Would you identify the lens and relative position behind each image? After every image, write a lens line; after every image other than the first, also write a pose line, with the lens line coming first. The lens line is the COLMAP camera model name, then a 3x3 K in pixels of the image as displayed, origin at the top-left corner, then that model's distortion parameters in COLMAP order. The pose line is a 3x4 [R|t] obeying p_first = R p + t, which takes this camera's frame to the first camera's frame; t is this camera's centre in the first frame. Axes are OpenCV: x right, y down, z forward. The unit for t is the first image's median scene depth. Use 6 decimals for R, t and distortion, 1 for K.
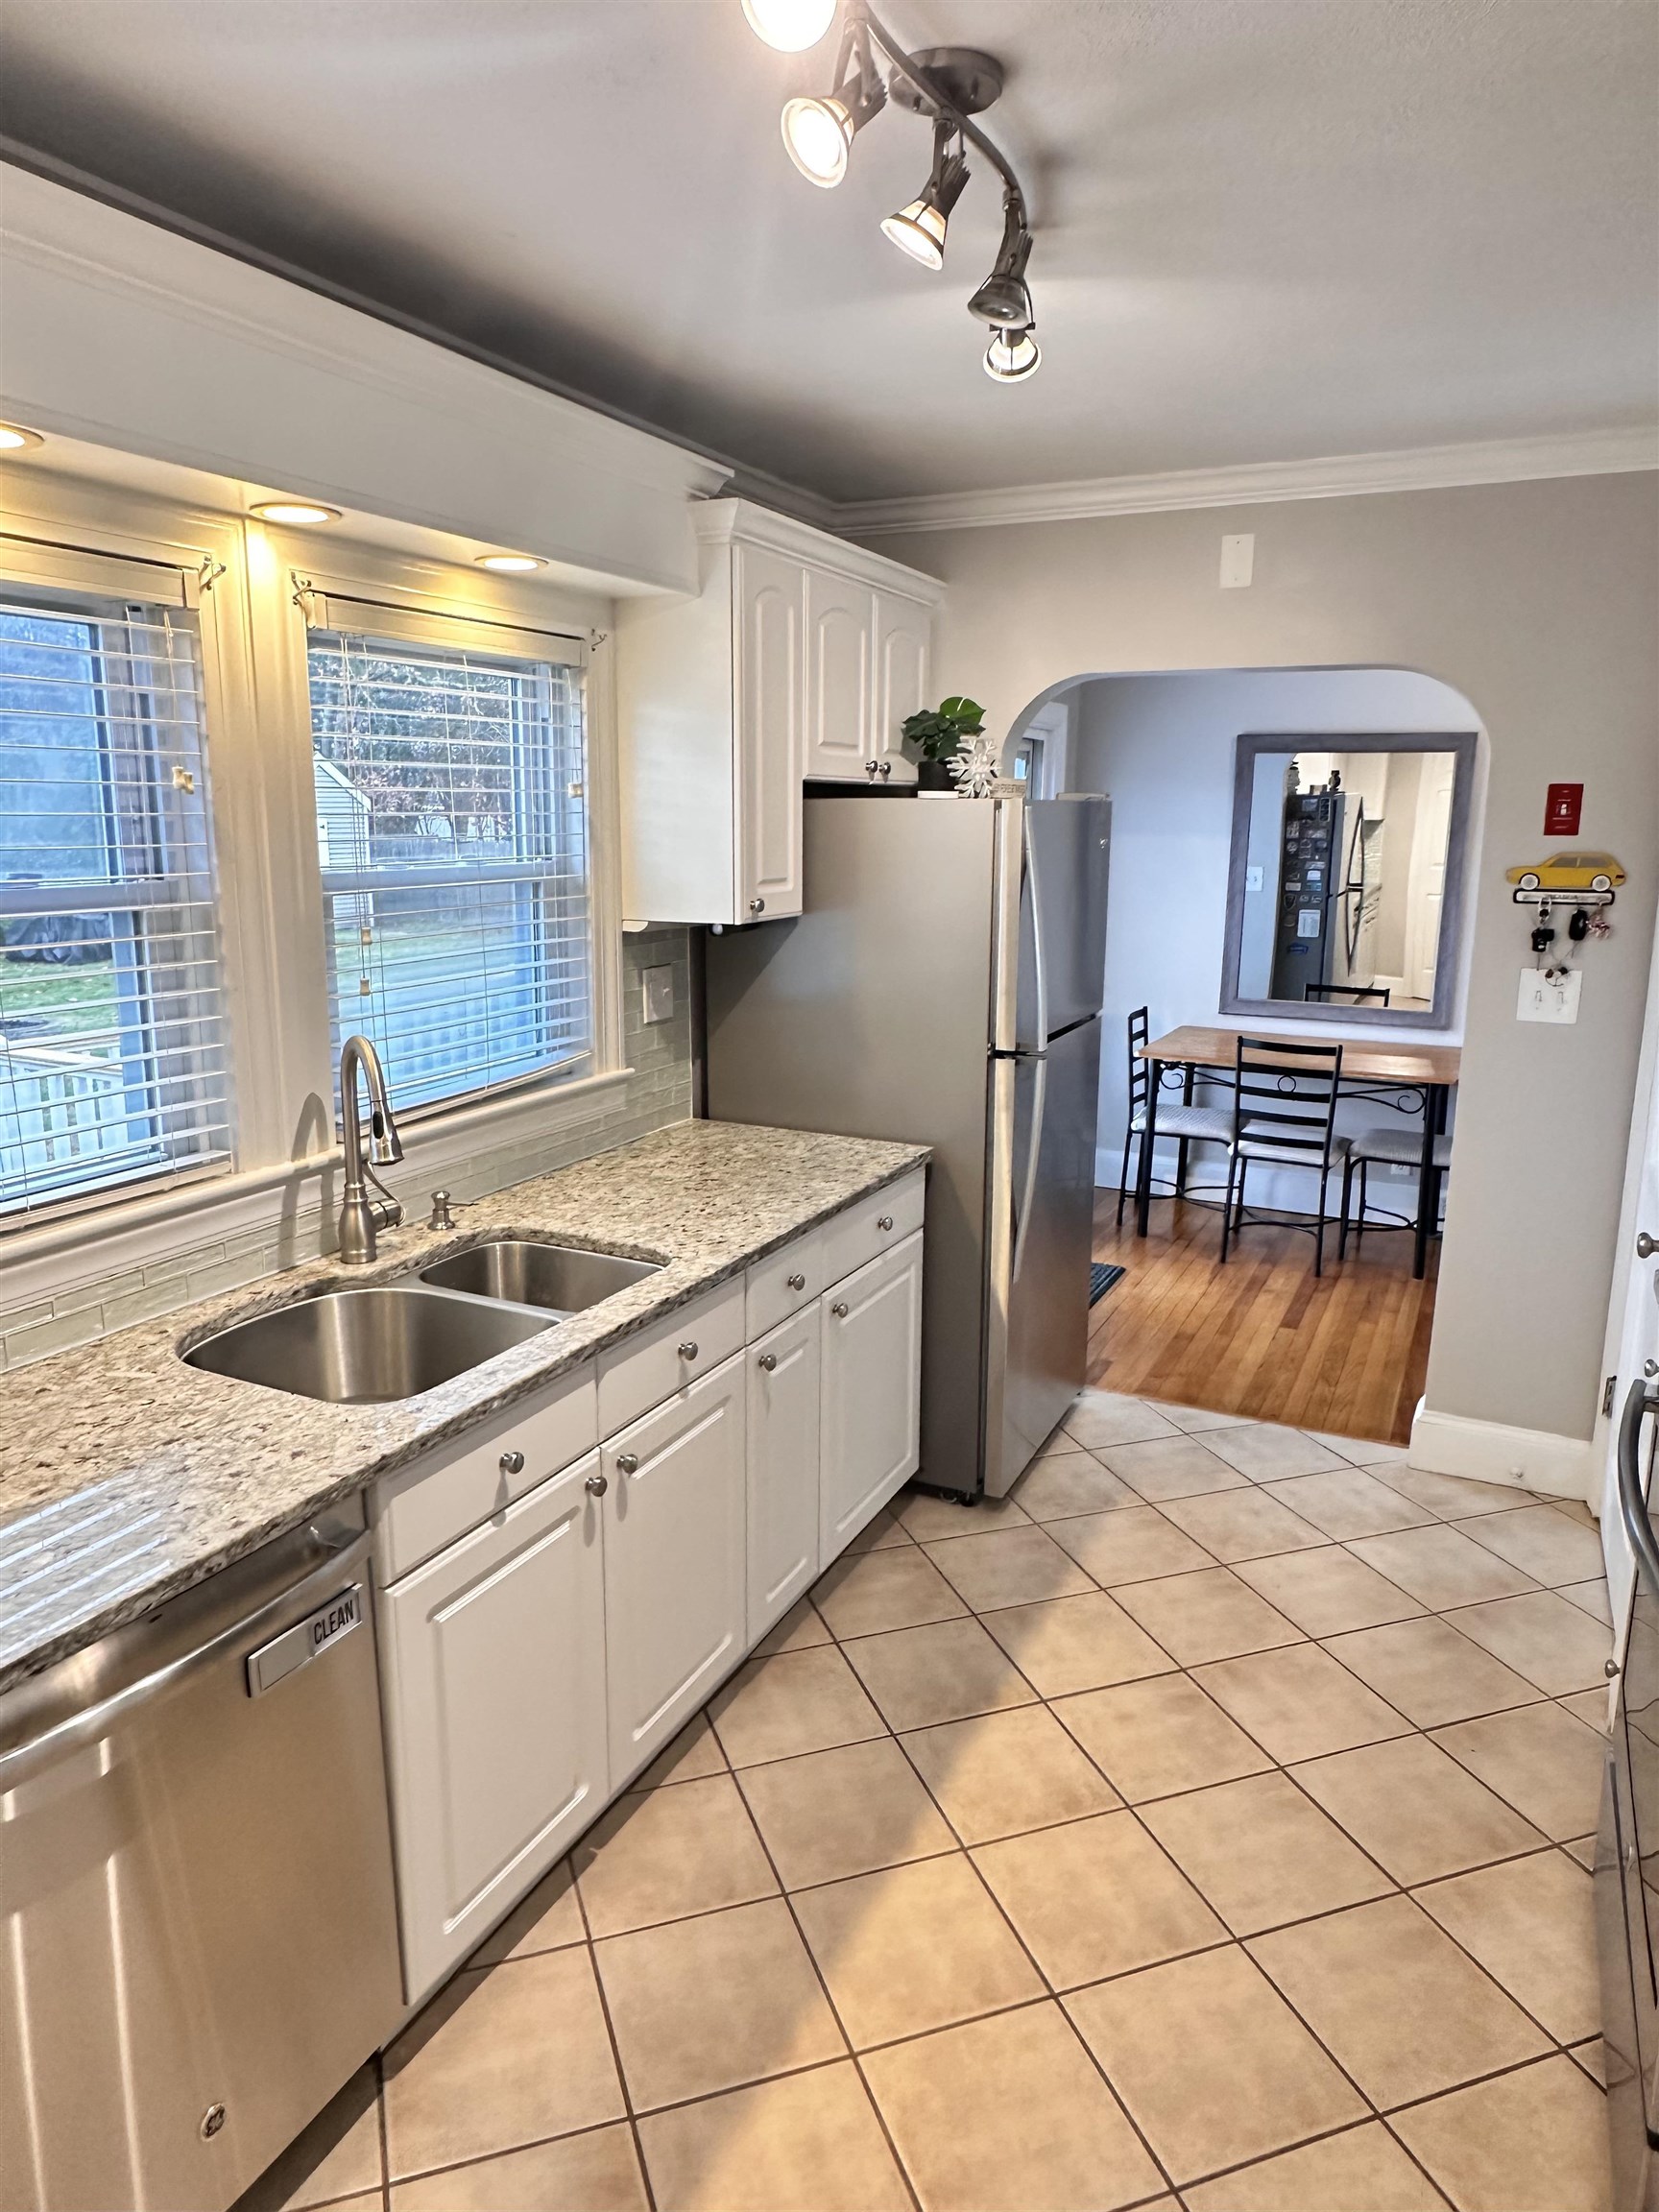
lens RADIAL K [[1421.1, 0, 810.1], [0, 1421.1, 1108.7], [0, 0, 1]] dist [0.005117, -0.004307]
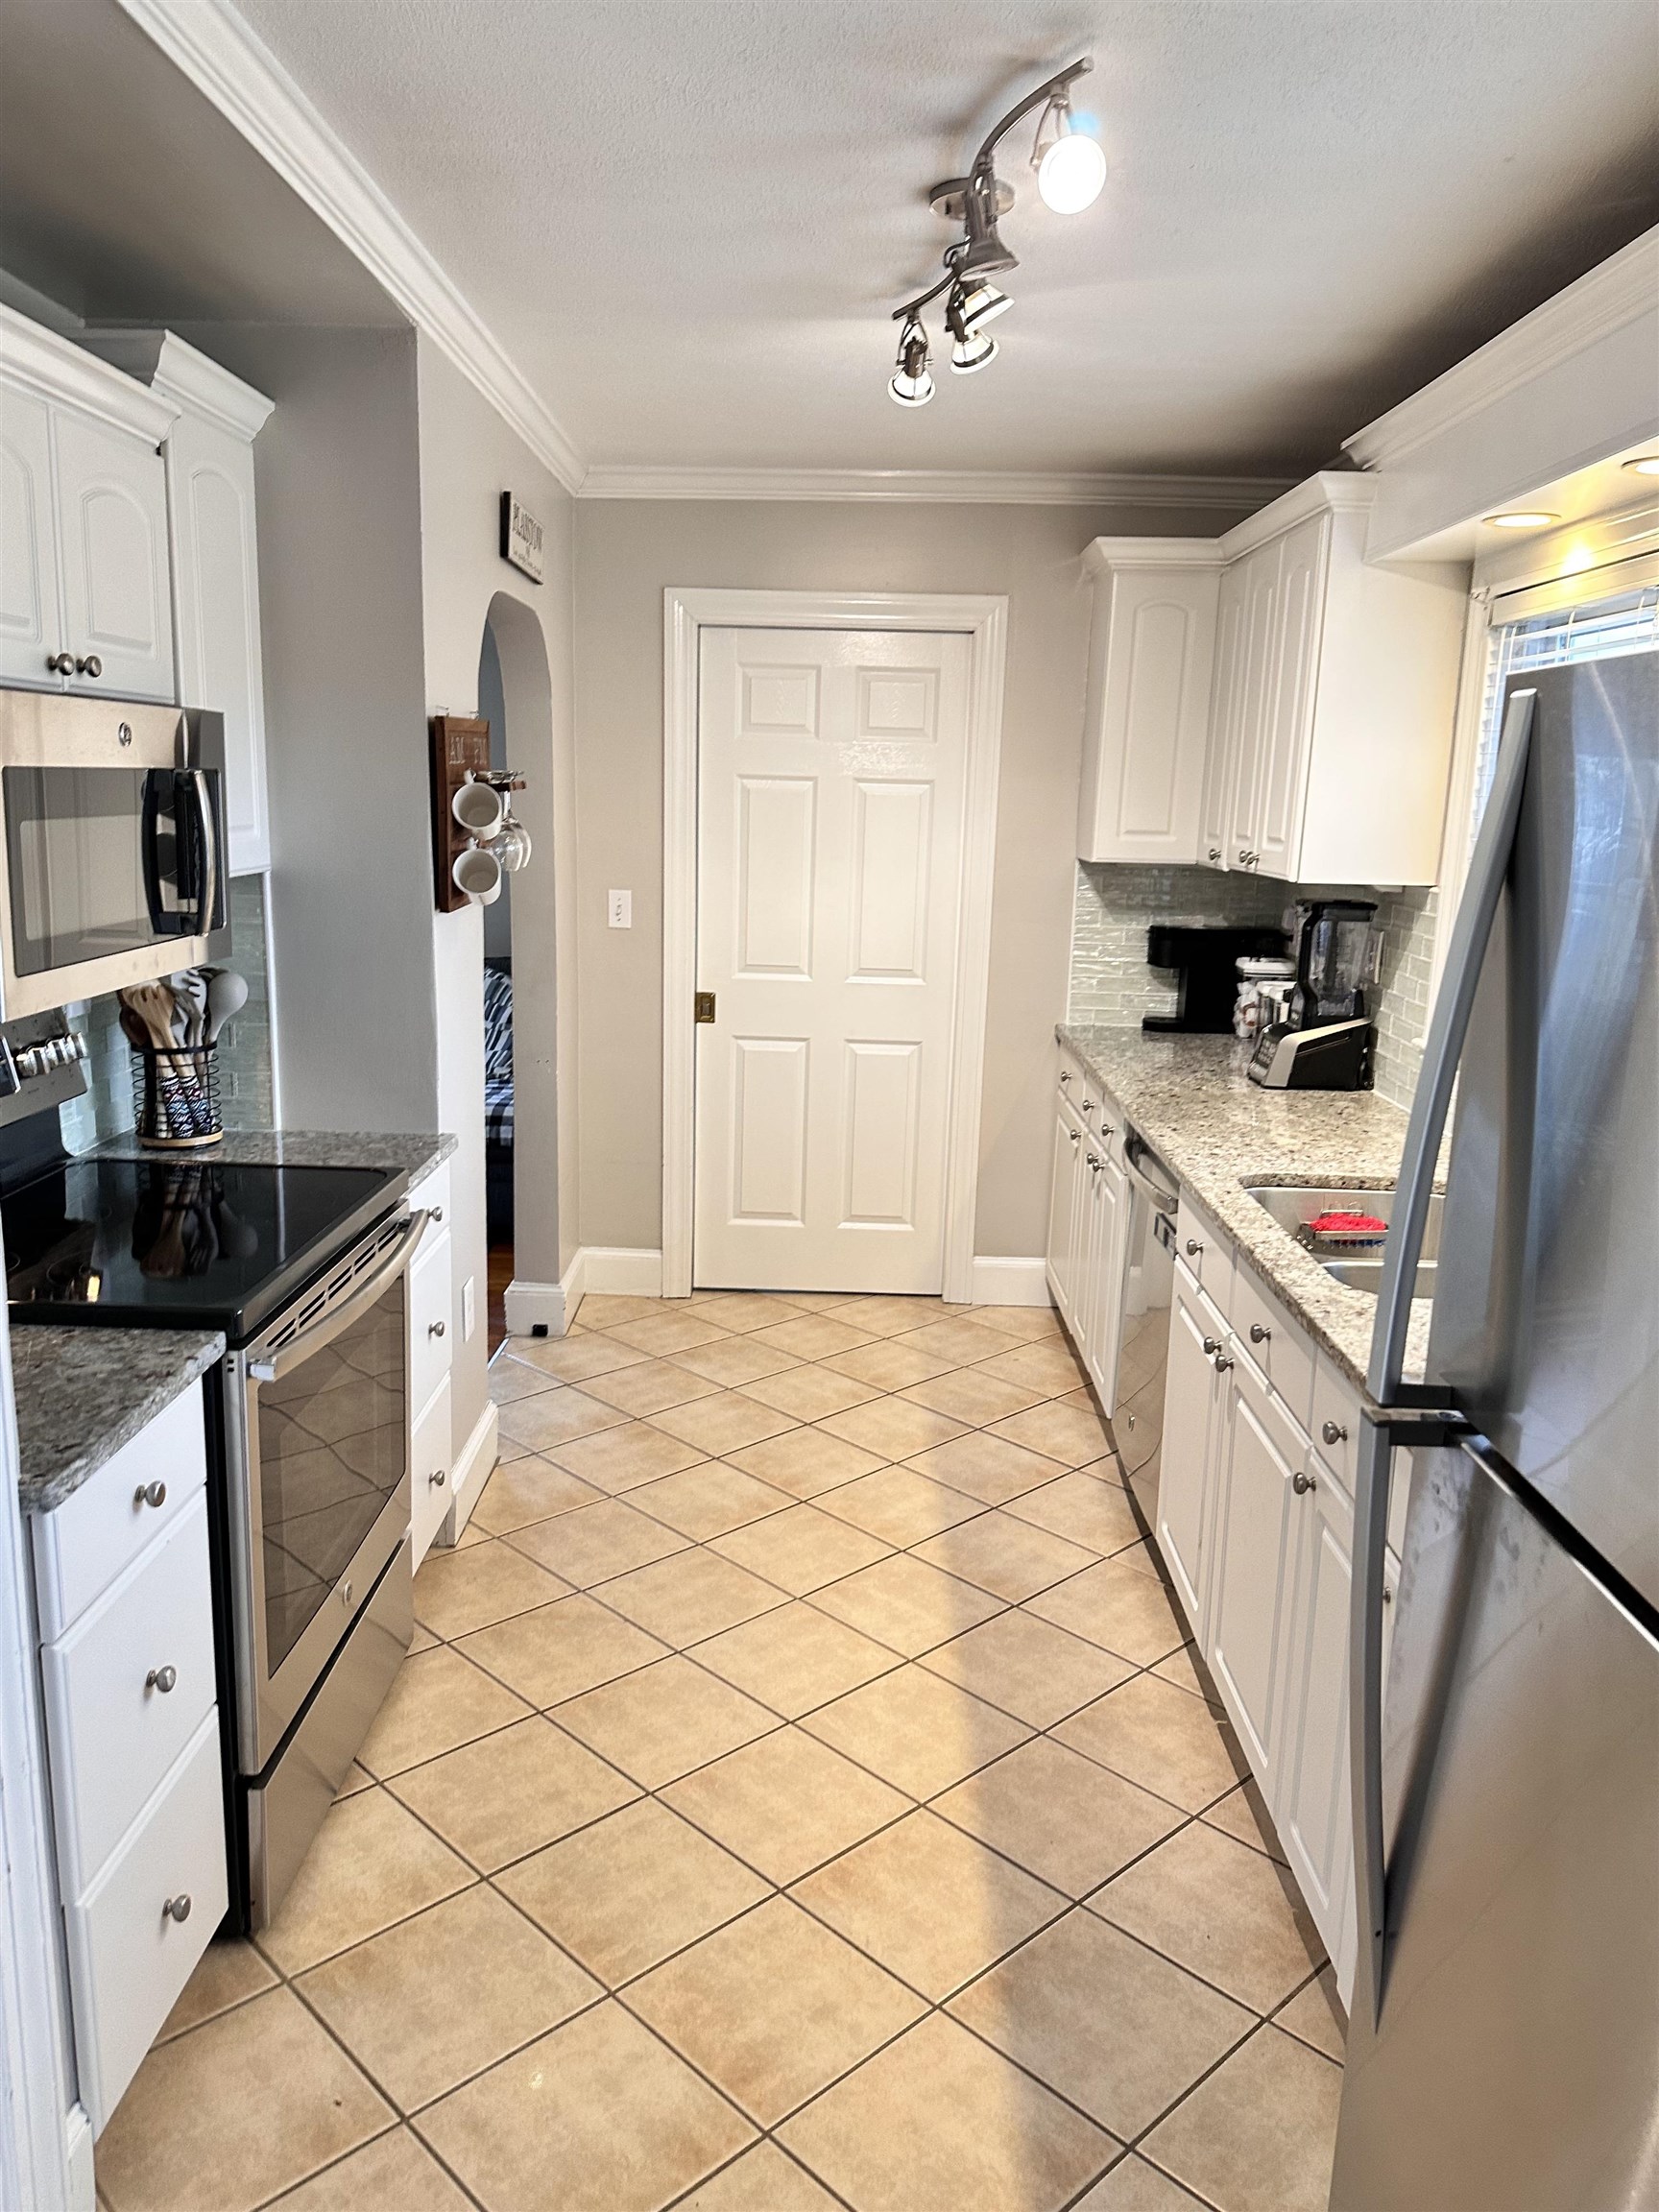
lens RADIAL K [[1608.6, 0, 834.7], [0, 1608.6, 1104.2], [0, 0, 1]] dist [-0.017906, -0.000080]
pose [[-0.898416, 0.053623, -0.435859, 0.582625], [-0.122171, 0.922816, 0.365356, -0.302208], [0.421809, 0.381491, -0.822521, 1.605627]]
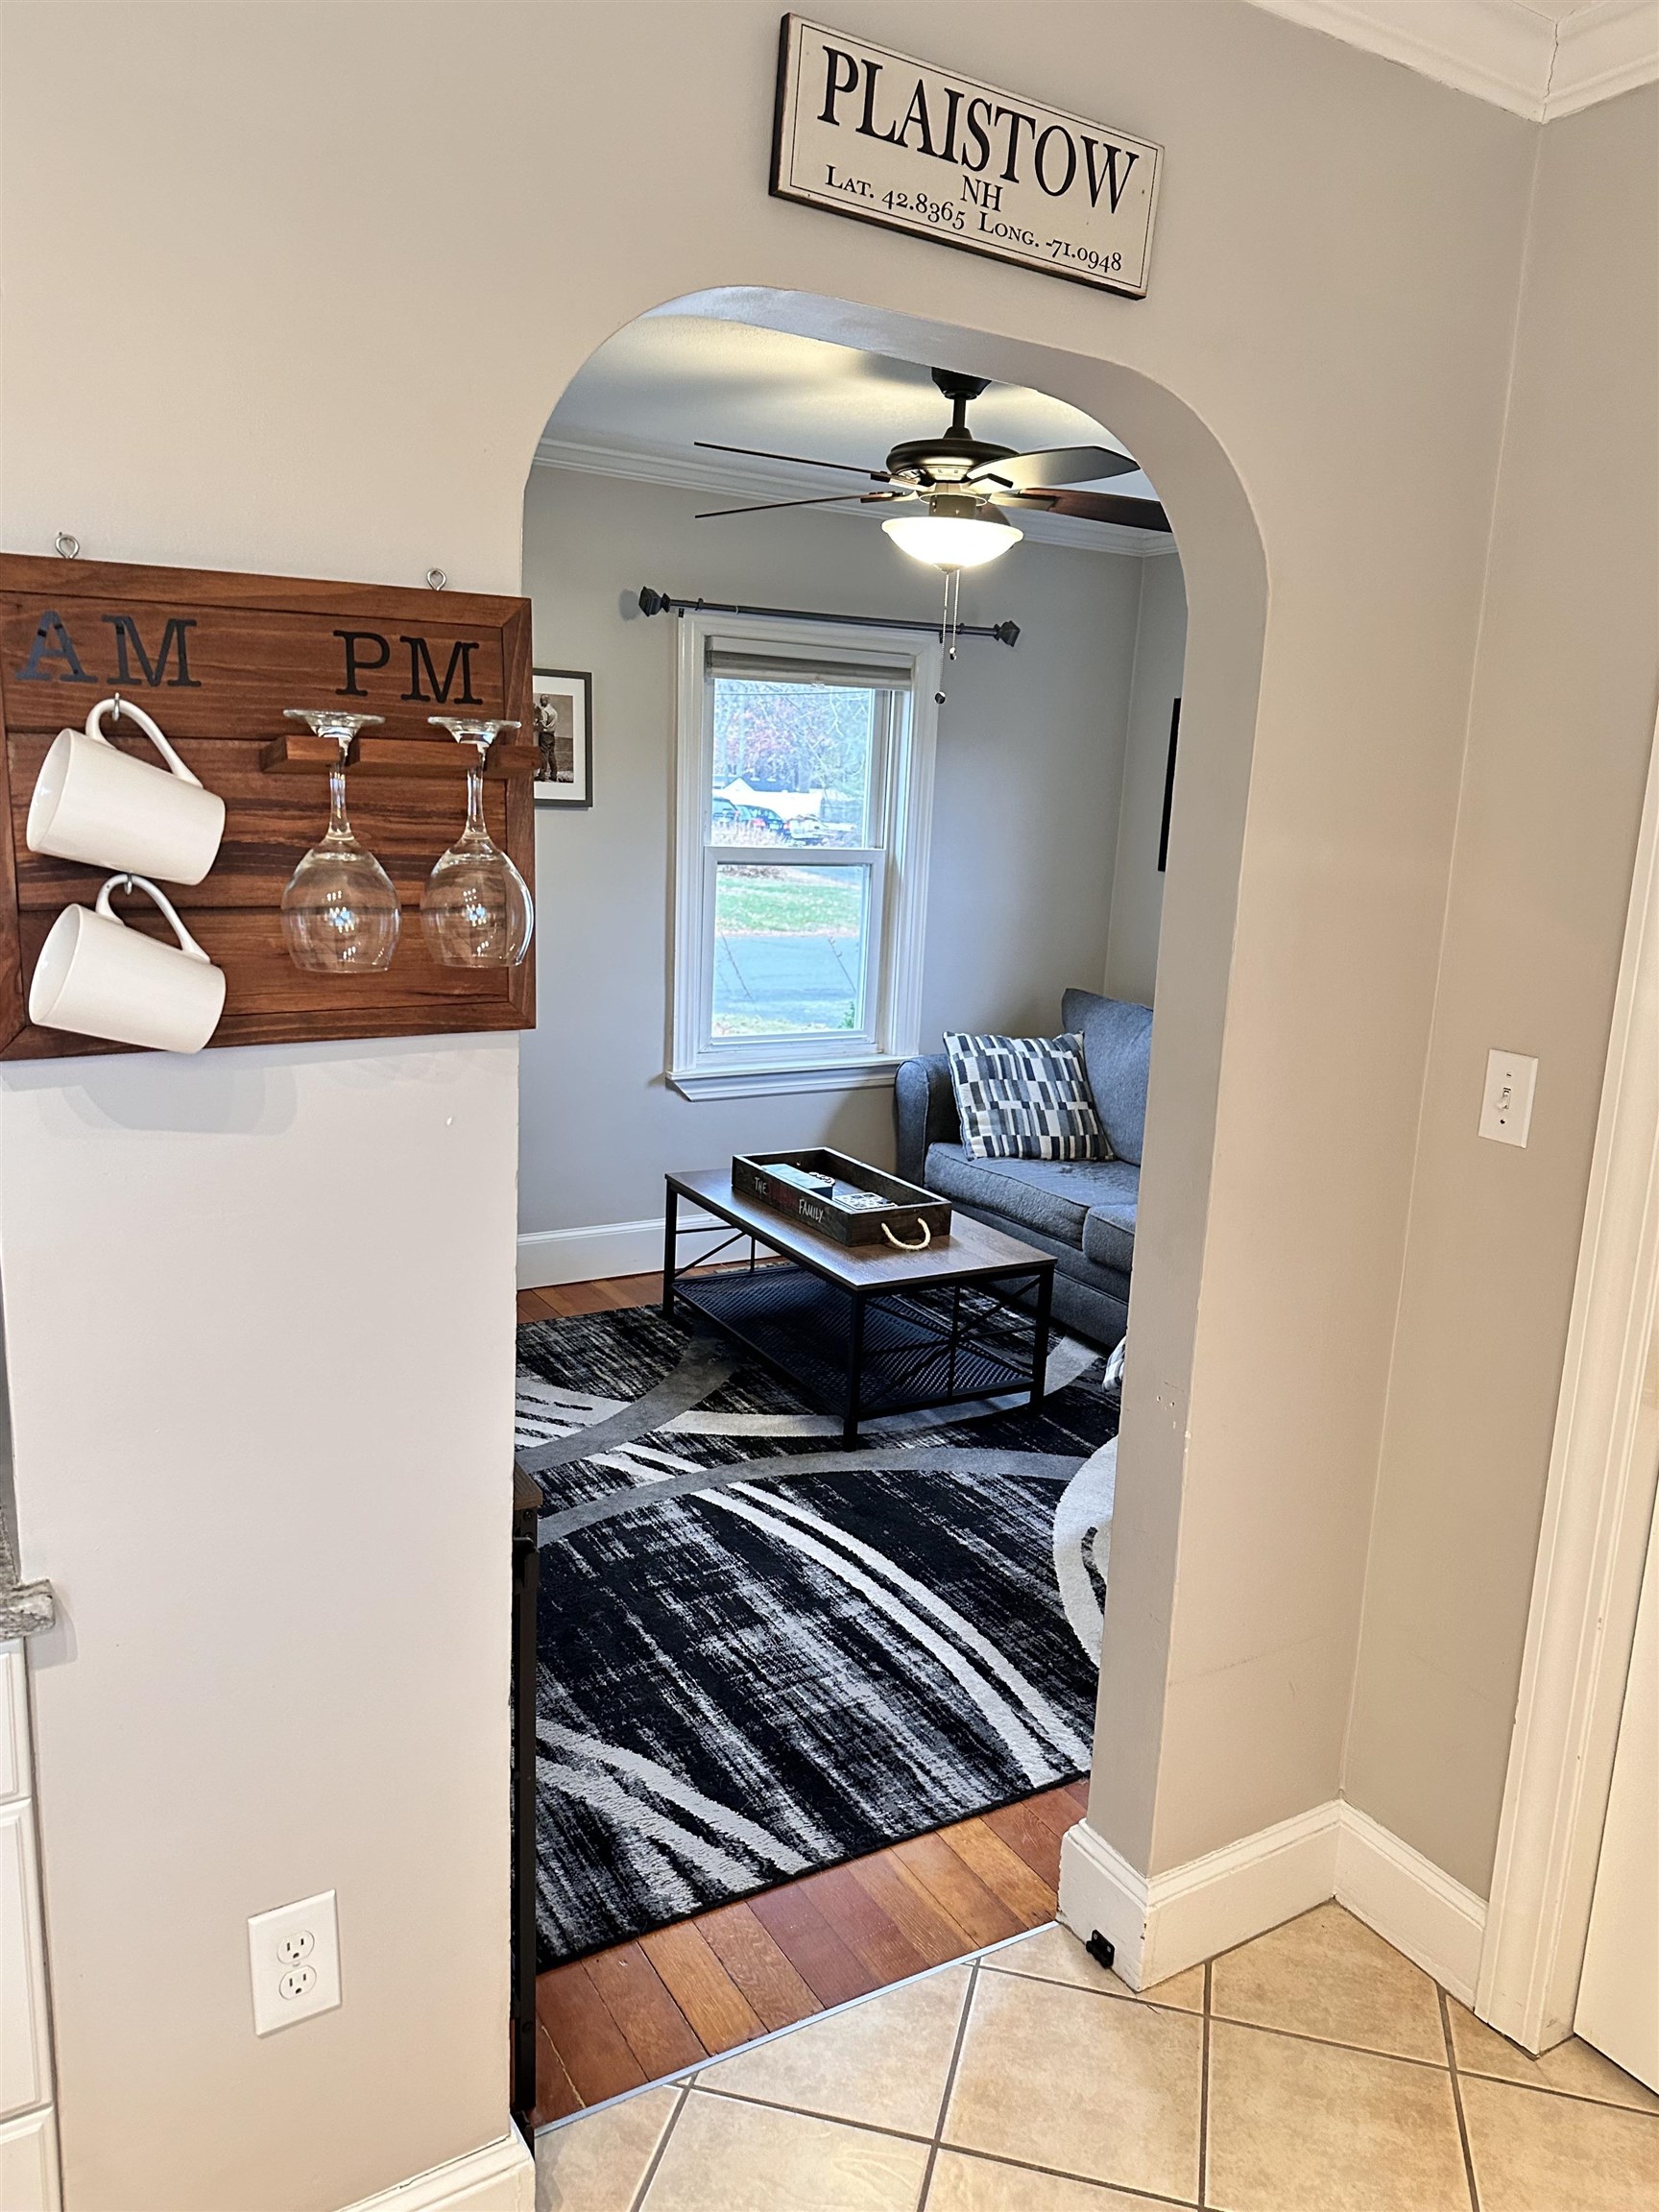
lens RADIAL K [[1608.6, 0, 830.1], [0, 1608.6, 1173.4], [0, 0, 1]] dist [-0.017906, -0.000080]
pose [[-0.838747, -0.164507, 0.519076, -0.169558], [0.062150, 0.918120, 0.391398, -0.077347], [-0.540962, 0.360545, -0.759847, 0.614816]]
